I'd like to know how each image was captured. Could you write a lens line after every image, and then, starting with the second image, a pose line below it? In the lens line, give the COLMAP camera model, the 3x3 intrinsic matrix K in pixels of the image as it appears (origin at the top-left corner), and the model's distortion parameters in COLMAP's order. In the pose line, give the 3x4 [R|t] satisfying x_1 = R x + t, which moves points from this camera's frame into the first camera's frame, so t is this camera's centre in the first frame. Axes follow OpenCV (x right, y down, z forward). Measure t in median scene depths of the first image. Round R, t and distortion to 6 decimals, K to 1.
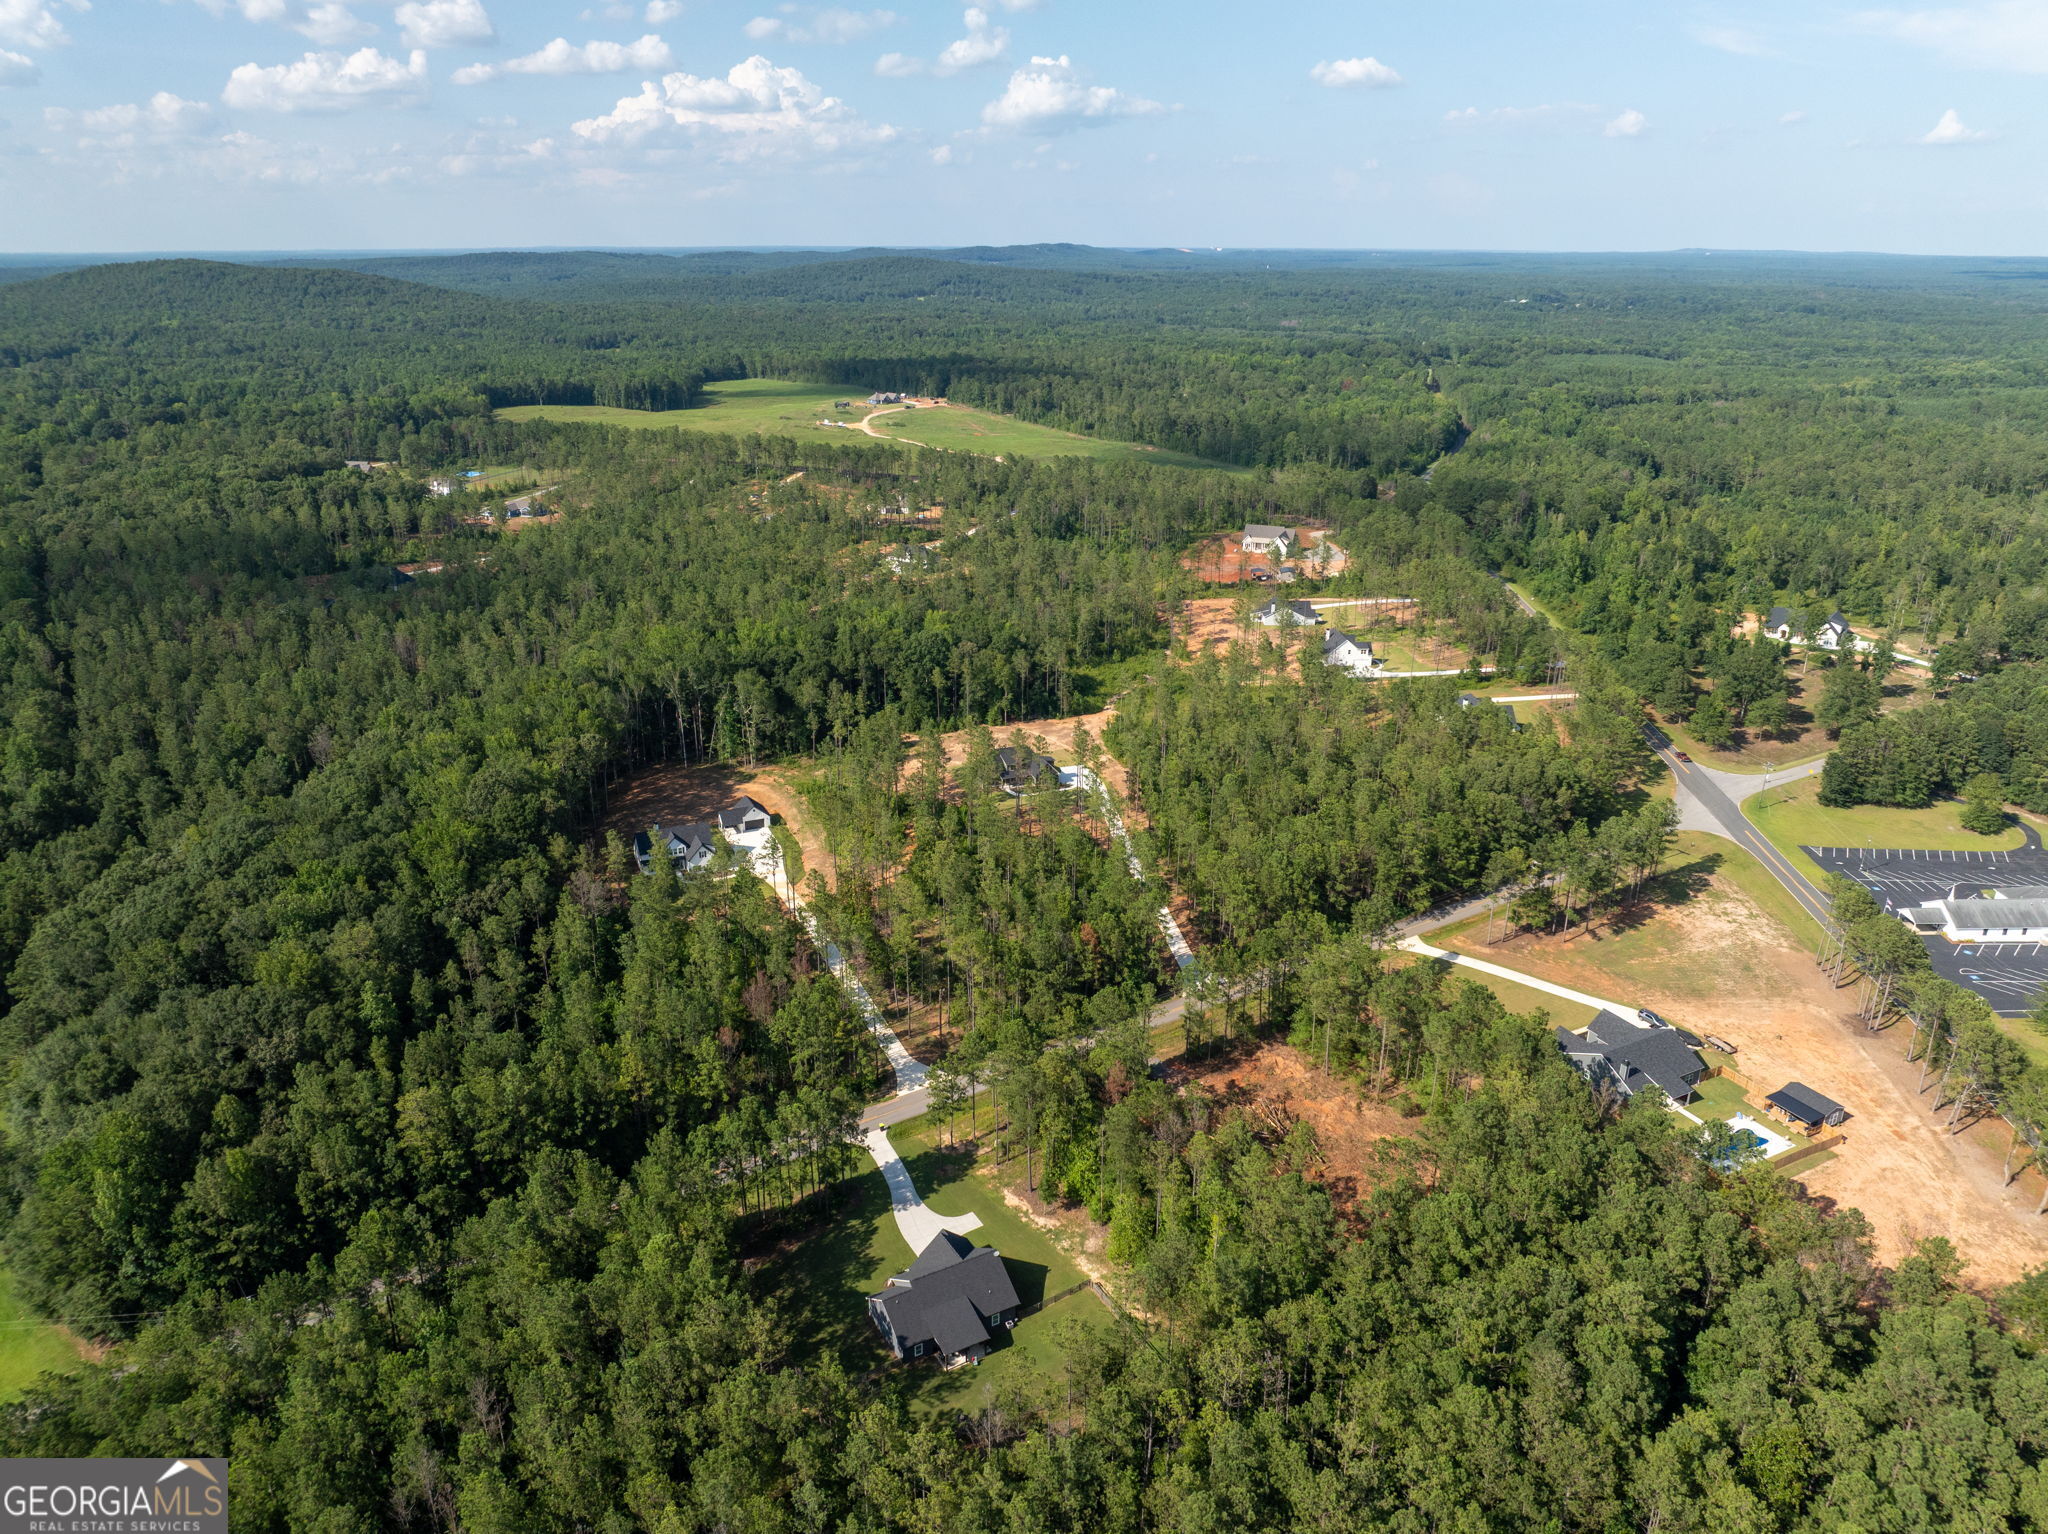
lens RADIAL K [[1433.8, 0, 1021.4], [0, 1433.8, 760.1], [0, 0, 1]] dist [-0.055282, 0.027149]
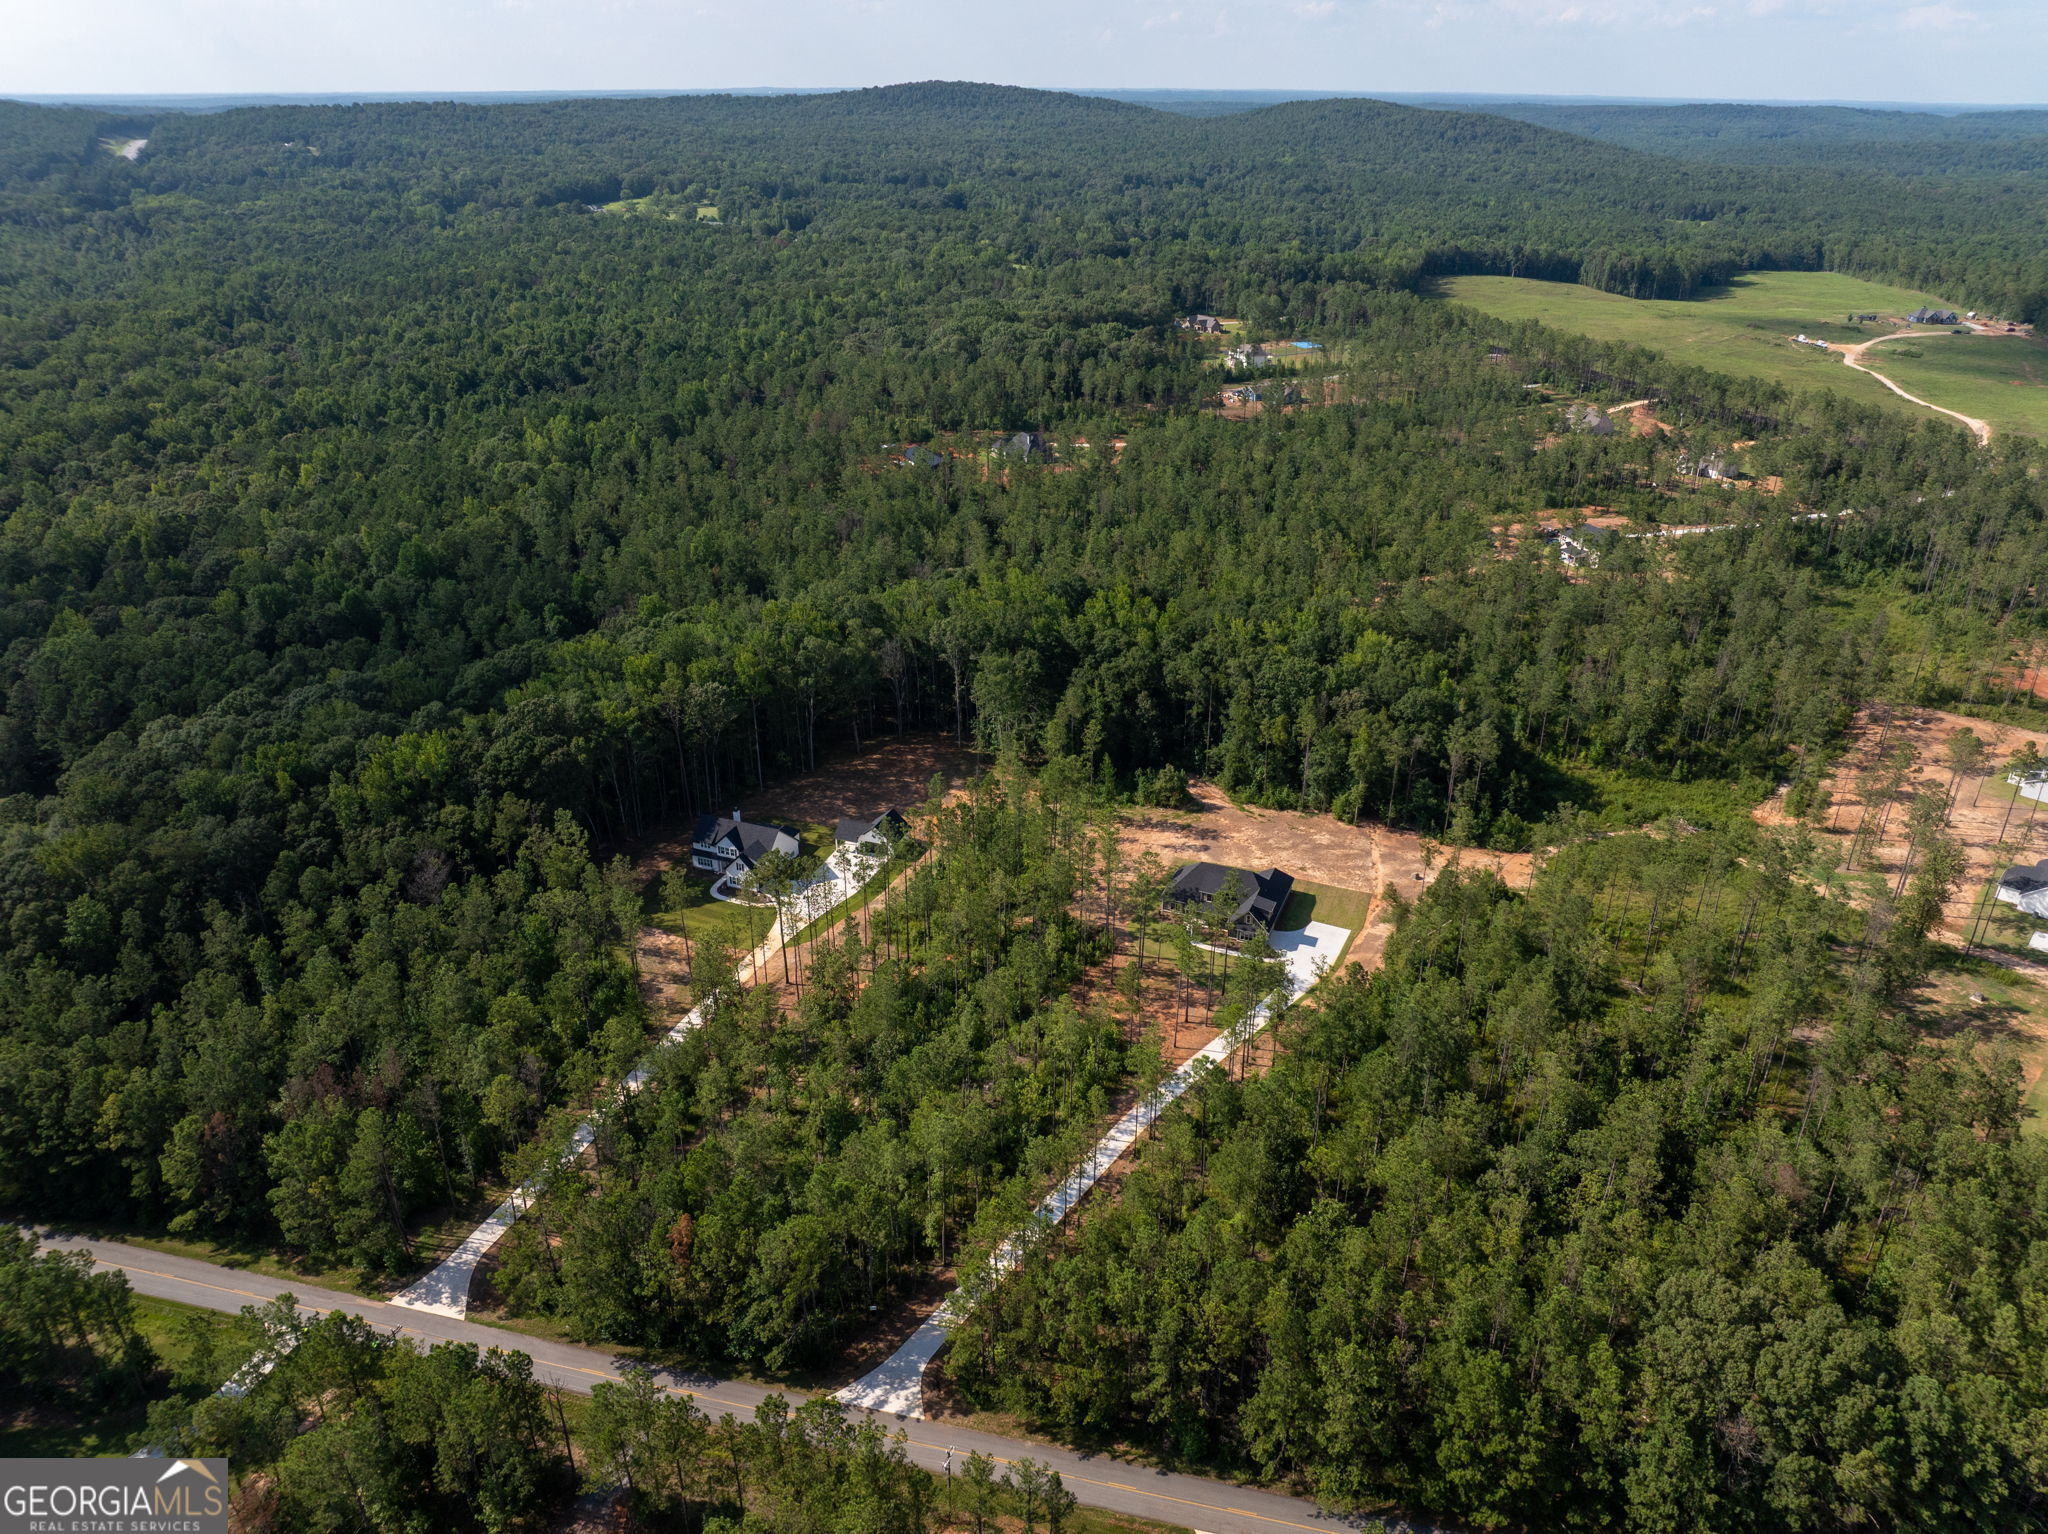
lens RADIAL K [[1433.8, 0, 1028.4], [0, 1433.8, 779.0], [0, 0, 1]] dist [-0.055282, 0.027149]
pose [[0.707065, 0.313817, -0.633702, 0.105725], [-0.246322, 0.949312, 0.195273, -0.048810], [0.662861, 0.018024, 0.748526, 0.137821]]
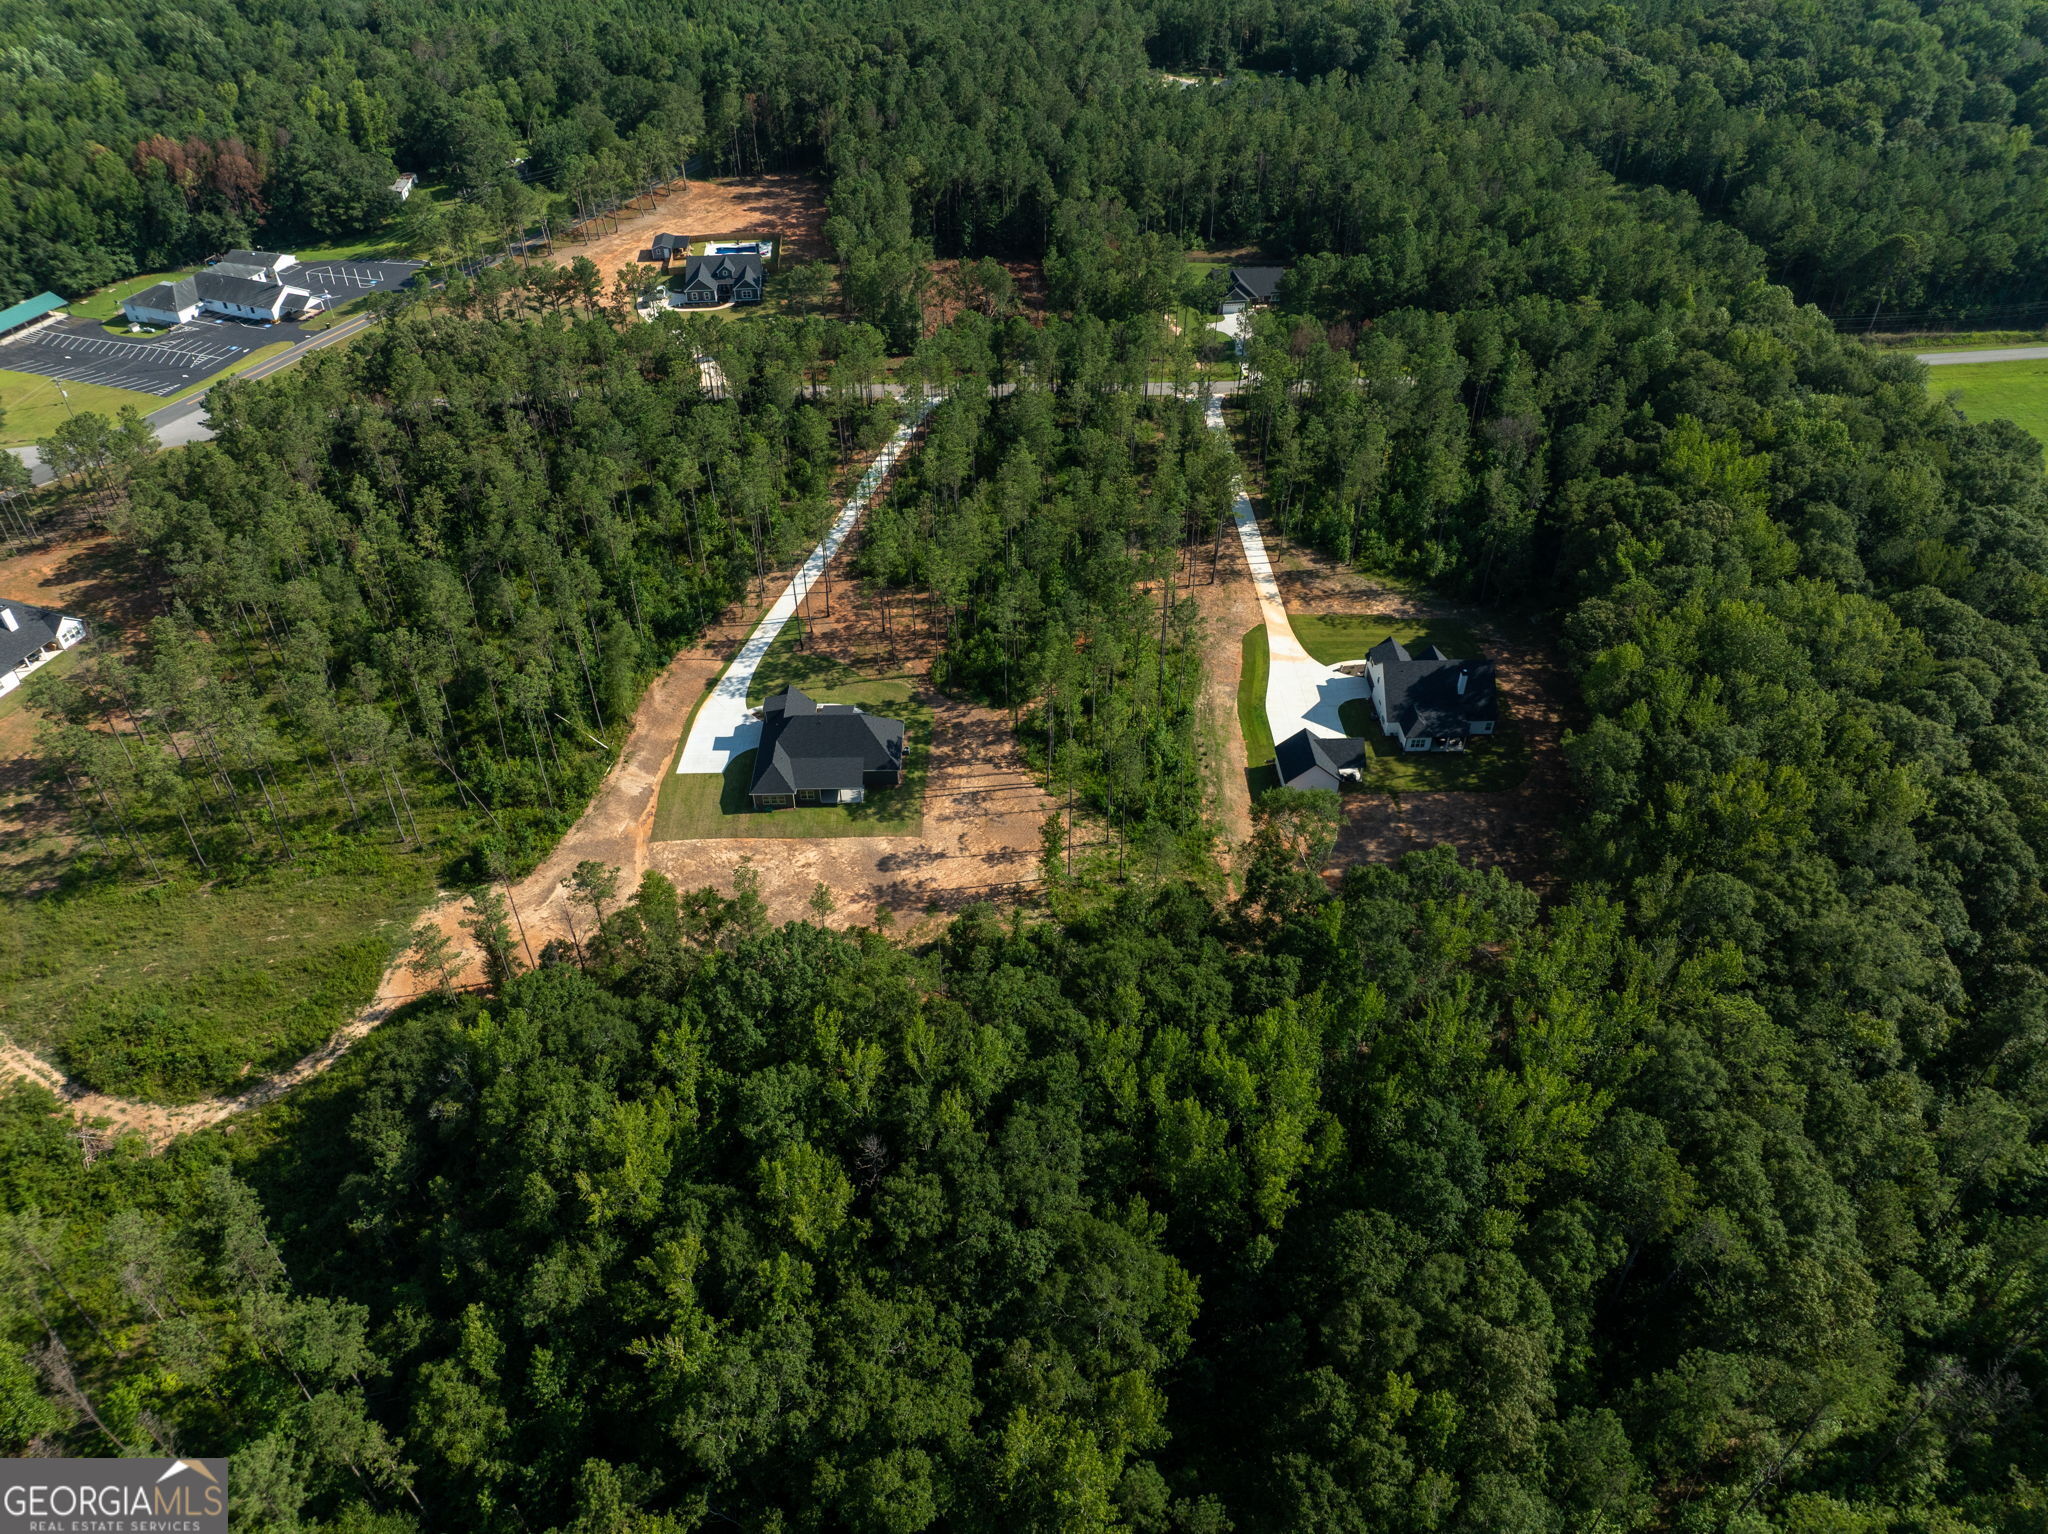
lens RADIAL K [[1433.8, 0, 1025.4], [0, 1433.8, 766.8], [0, 0, 1]] dist [-0.055282, 0.027149]
pose [[-0.926963, -0.243010, 0.285806, -0.073865], [0.127339, 0.512798, 0.849013, -0.139658], [-0.352880, 0.823398, -0.444400, 0.385751]]
